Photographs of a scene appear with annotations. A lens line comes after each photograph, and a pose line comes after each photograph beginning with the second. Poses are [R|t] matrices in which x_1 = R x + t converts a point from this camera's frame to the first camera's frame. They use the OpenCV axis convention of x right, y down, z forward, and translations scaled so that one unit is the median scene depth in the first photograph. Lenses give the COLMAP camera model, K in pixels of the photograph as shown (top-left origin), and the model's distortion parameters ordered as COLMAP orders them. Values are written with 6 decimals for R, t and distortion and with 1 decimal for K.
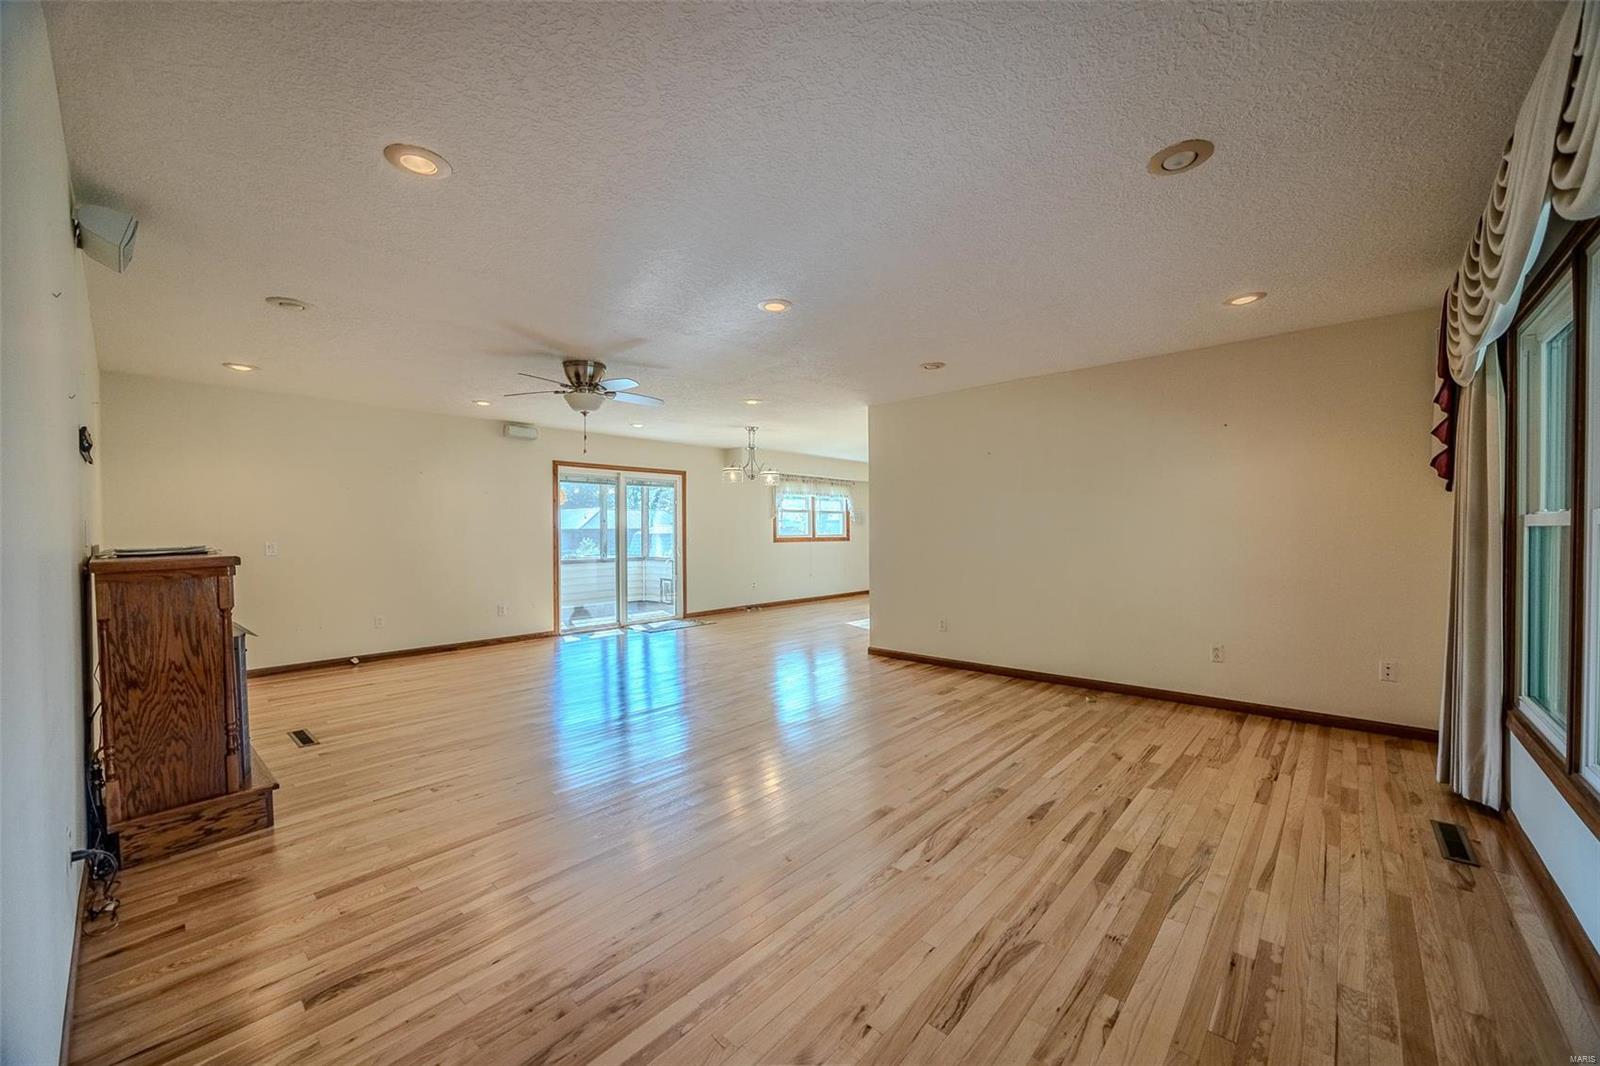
lens RADIAL K [[609.9, 0, 805.0], [0, 609.9, 536.8], [0, 0, 1]] dist [-0.002304, -0.000237]
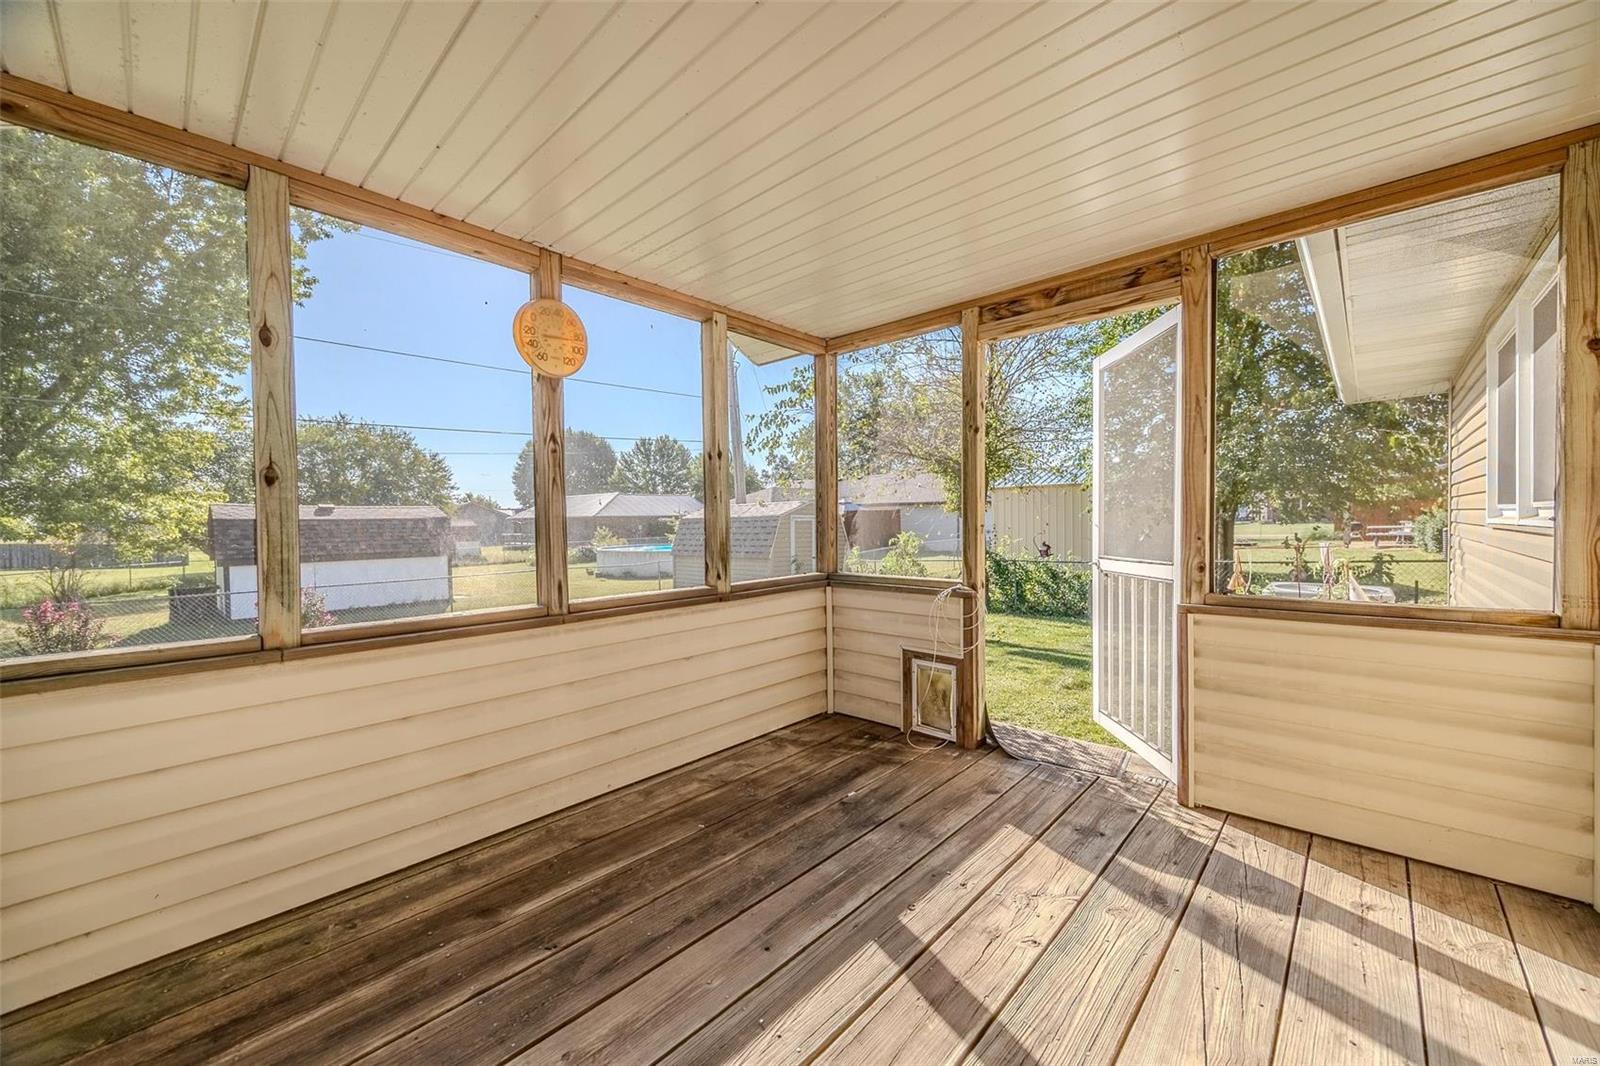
lens RADIAL K [[609.9, 0, 799.2], [0, 609.9, 530.9], [0, 0, 1]] dist [-0.002304, -0.000237]
pose [[0.999612, -0.010115, -0.025966, -0.273792], [0.010405, 0.999885, 0.011041, 0.006003], [0.025851, -0.011307, 0.999602, 0.687038]]
